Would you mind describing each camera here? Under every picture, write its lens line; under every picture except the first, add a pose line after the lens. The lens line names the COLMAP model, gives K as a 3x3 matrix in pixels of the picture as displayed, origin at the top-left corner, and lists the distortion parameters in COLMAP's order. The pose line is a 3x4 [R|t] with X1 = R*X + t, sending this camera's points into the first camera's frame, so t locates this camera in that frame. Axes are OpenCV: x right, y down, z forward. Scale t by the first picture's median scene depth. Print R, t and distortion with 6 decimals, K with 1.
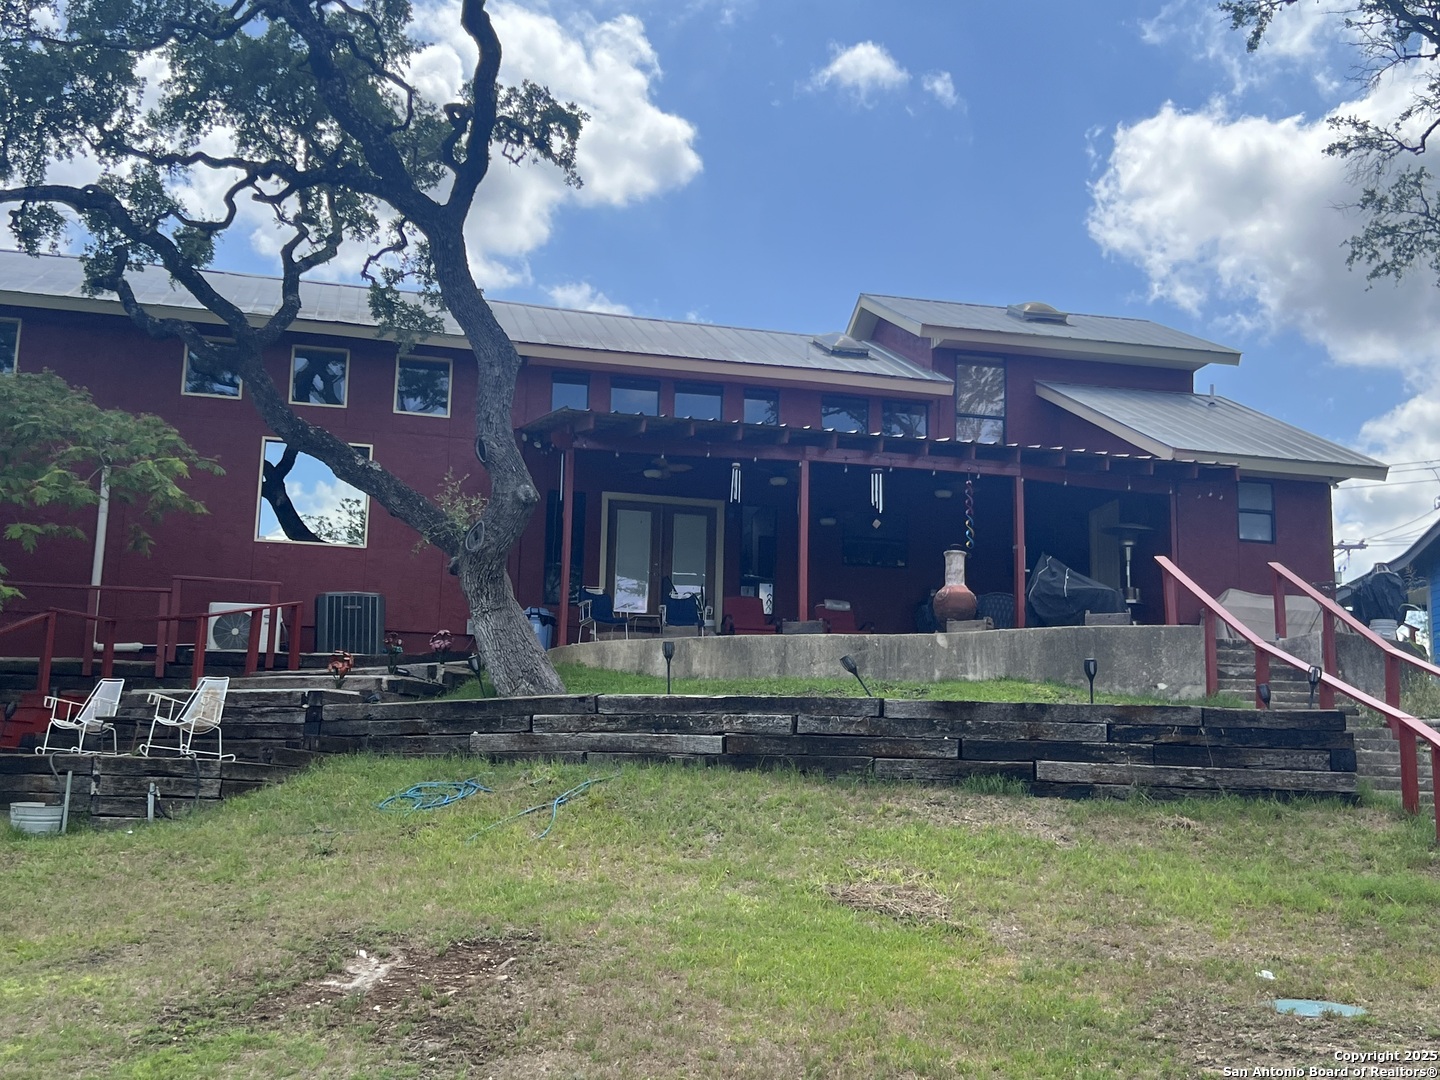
lens RADIAL K [[1635.6, 0, 720.0], [0, 1635.6, 540.0], [0, 0, 1]] dist [0.061525, -0.005040]
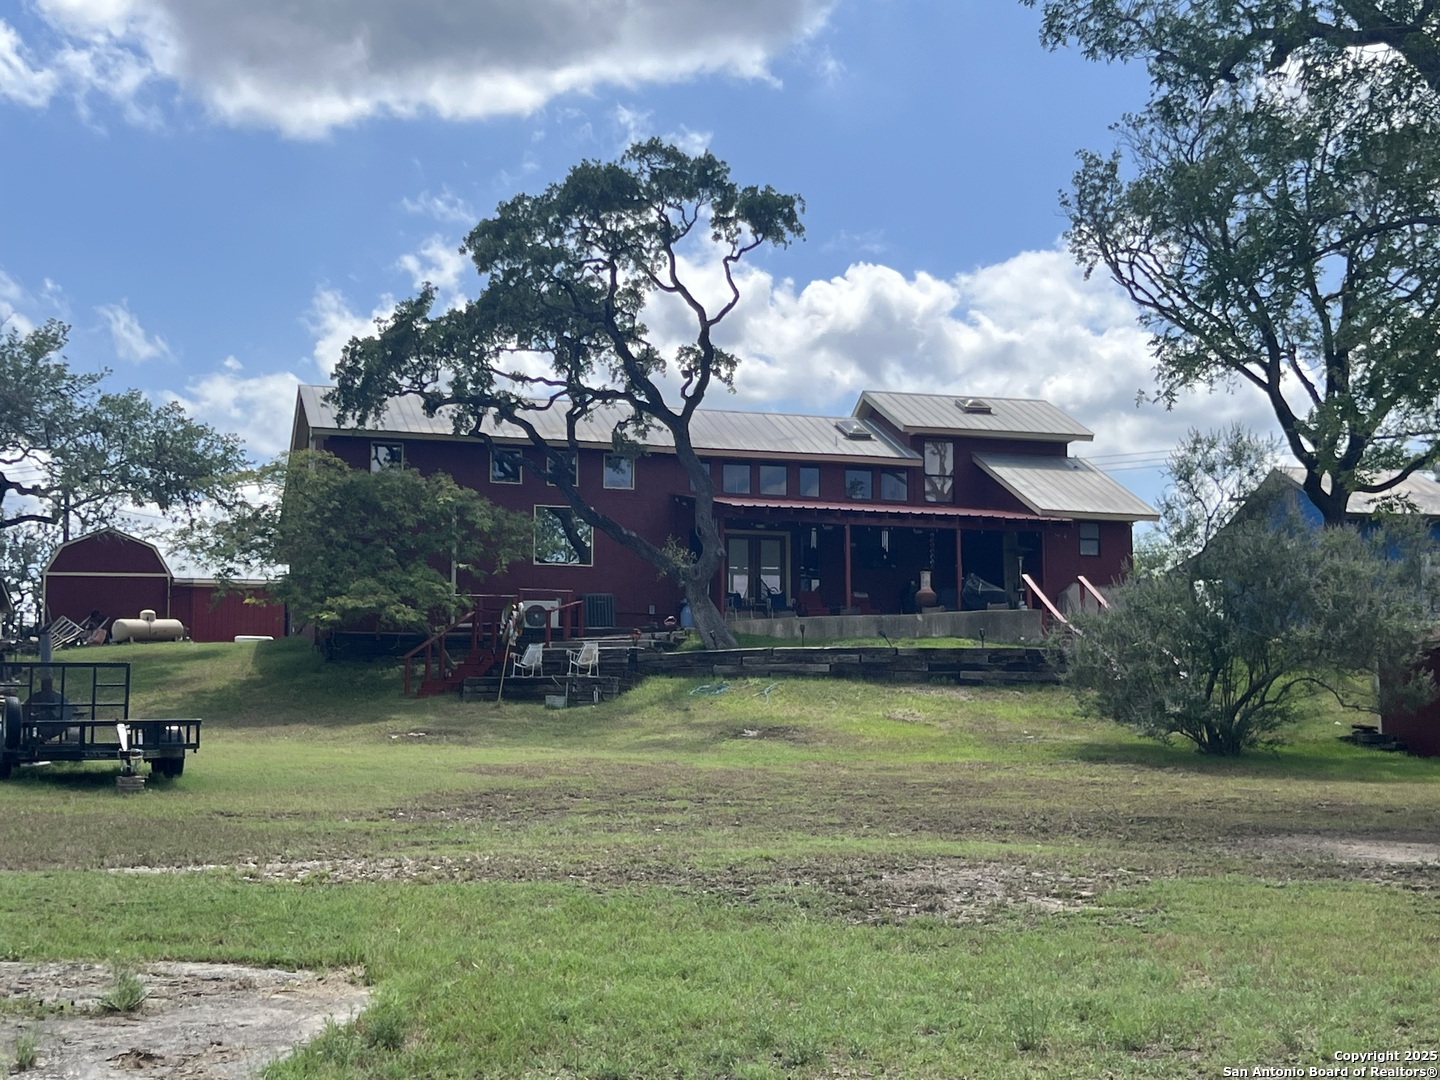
lens RADIAL K [[1532.8, 0, 720.0], [0, 1532.8, 540.0], [0, 0, 1]] dist [0.004052, 0.001191]
pose [[0.999805, -0.017274, 0.009569, -0.134251], [0.016992, 0.999440, 0.028818, -0.097622], [-0.010061, -0.028650, 0.999539, -0.931683]]
